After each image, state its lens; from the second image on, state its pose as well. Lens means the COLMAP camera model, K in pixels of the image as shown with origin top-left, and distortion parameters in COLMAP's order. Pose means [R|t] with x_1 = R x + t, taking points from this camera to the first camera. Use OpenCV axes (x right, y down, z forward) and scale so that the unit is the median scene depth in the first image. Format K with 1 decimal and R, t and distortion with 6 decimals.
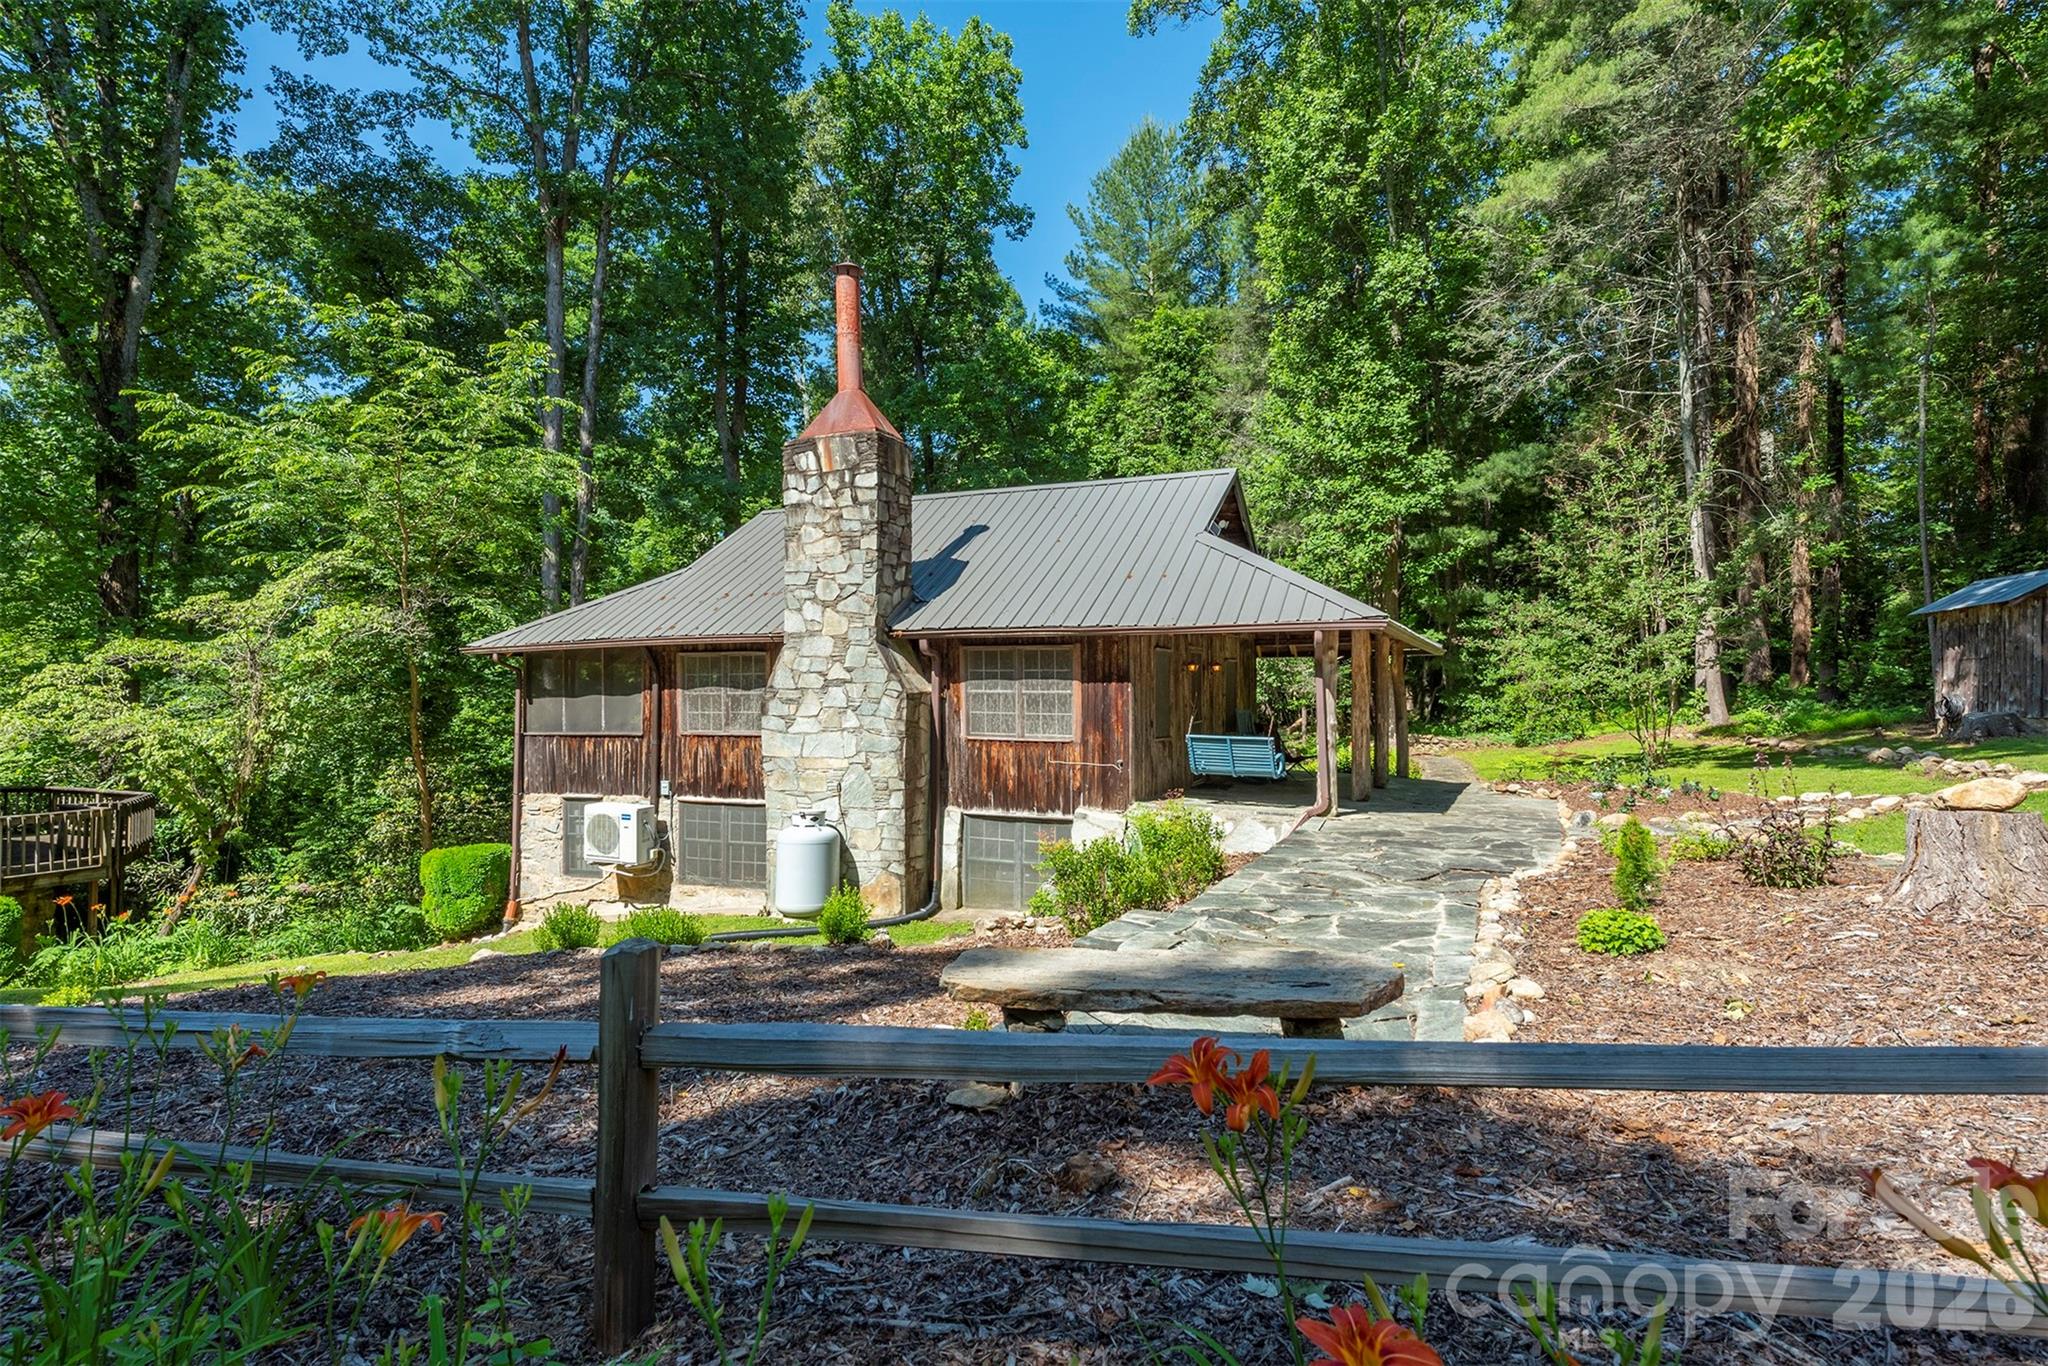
lens RADIAL K [[1185.9, 0, 1024.1], [0, 1185.9, 679.6], [0, 0, 1]] dist [0.022412, 0.000977]
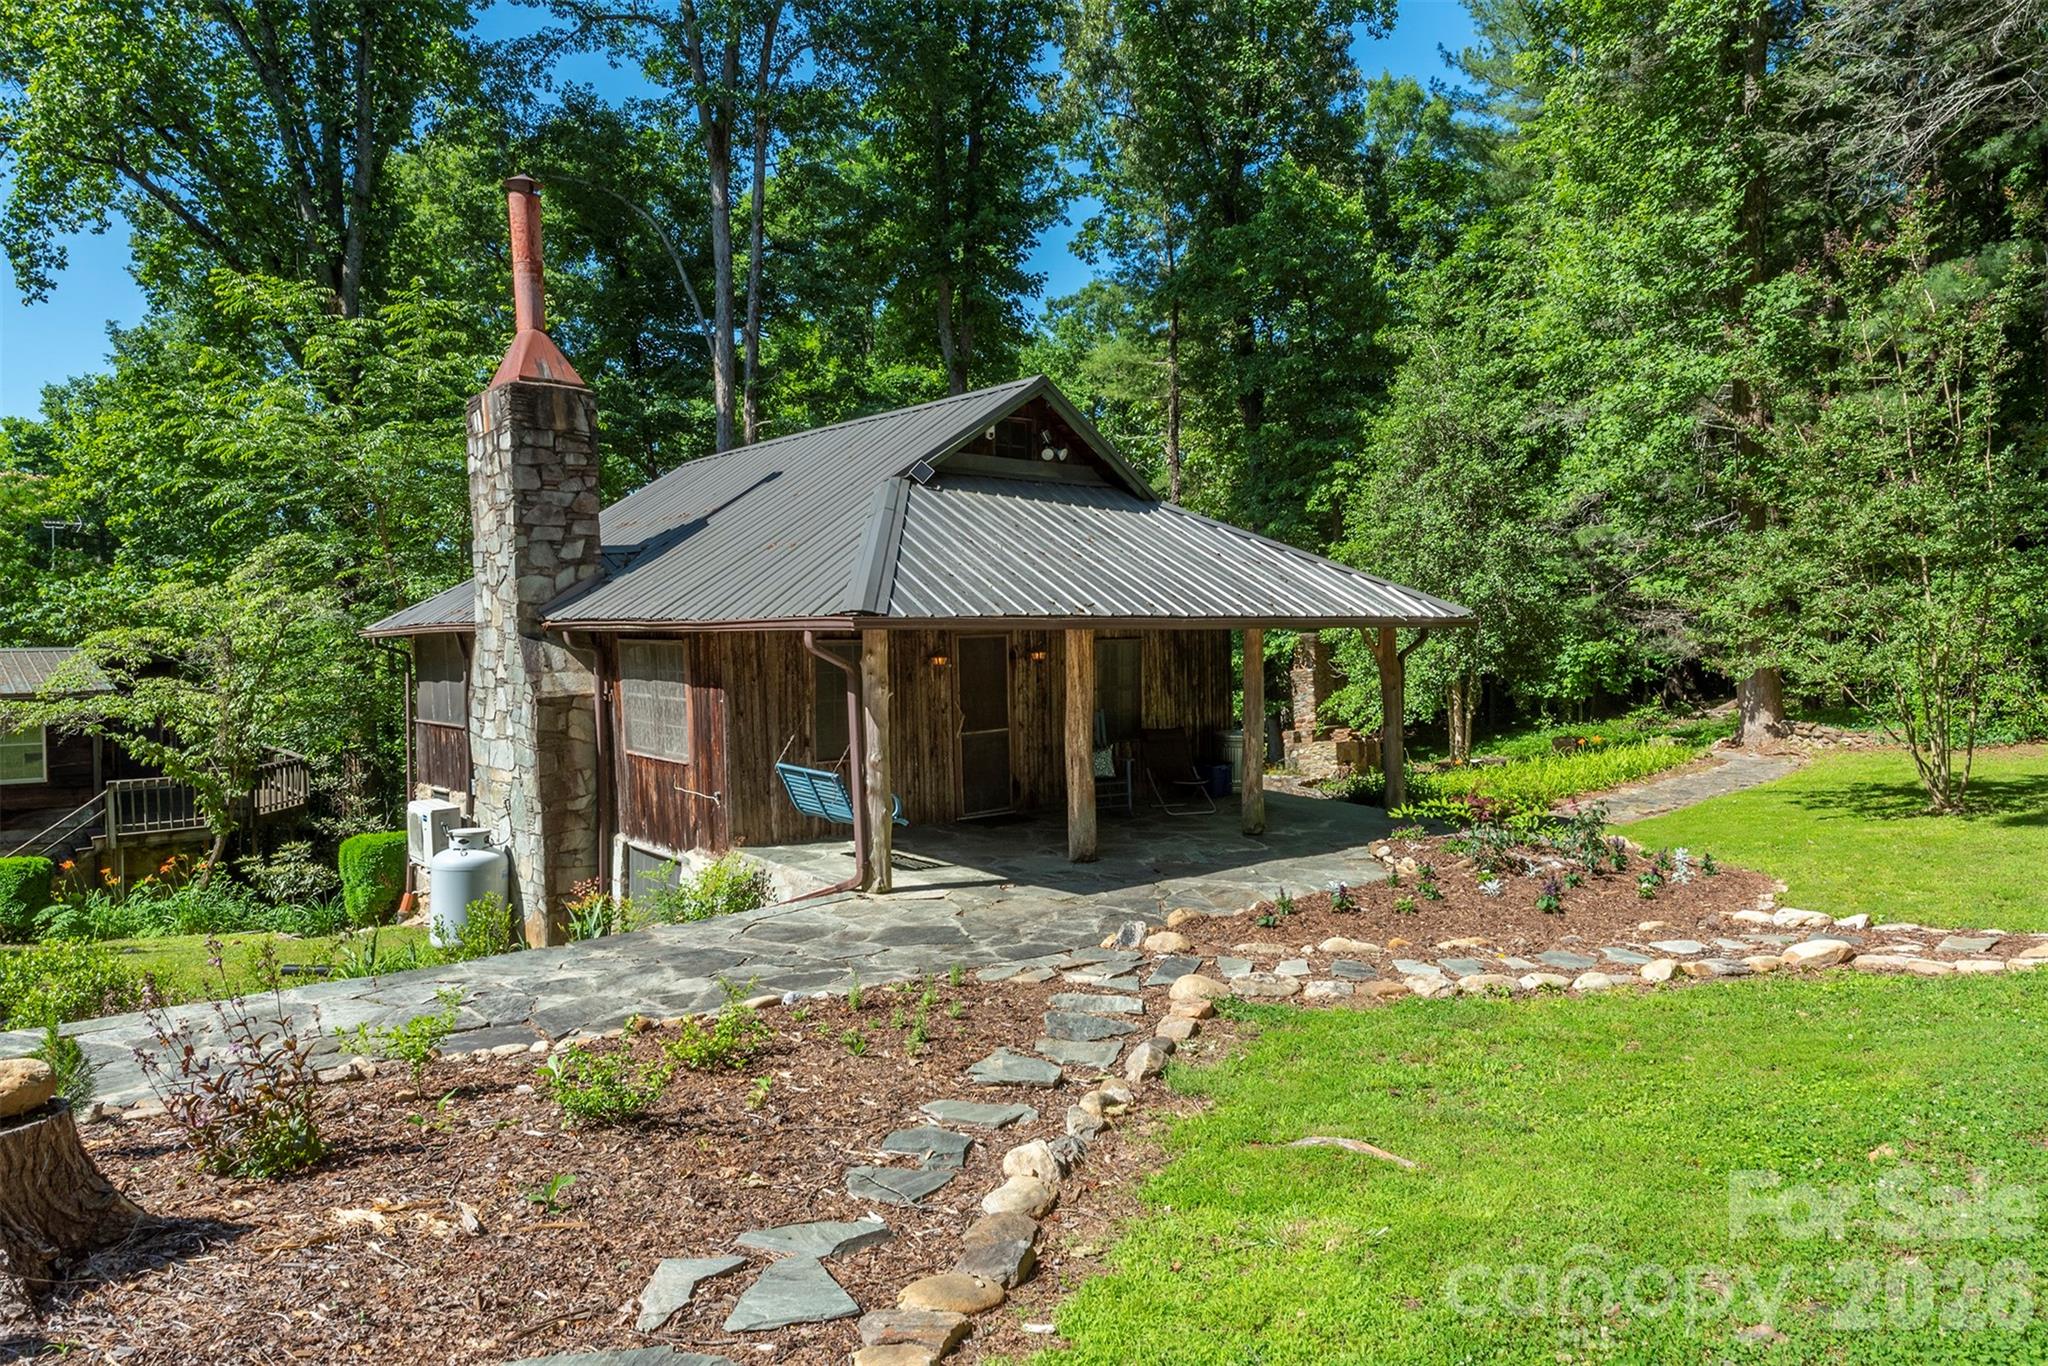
lens RADIAL K [[1409.1, 0, 1024.1], [0, 1409.1, 675.8], [0, 0, 1]] dist [-0.001452, -0.000254]
pose [[0.887232, 0.009143, -0.461233, 0.637918], [0.015197, 0.998682, 0.049030, -0.045589], [0.461073, -0.050510, 0.885923, 0.276750]]
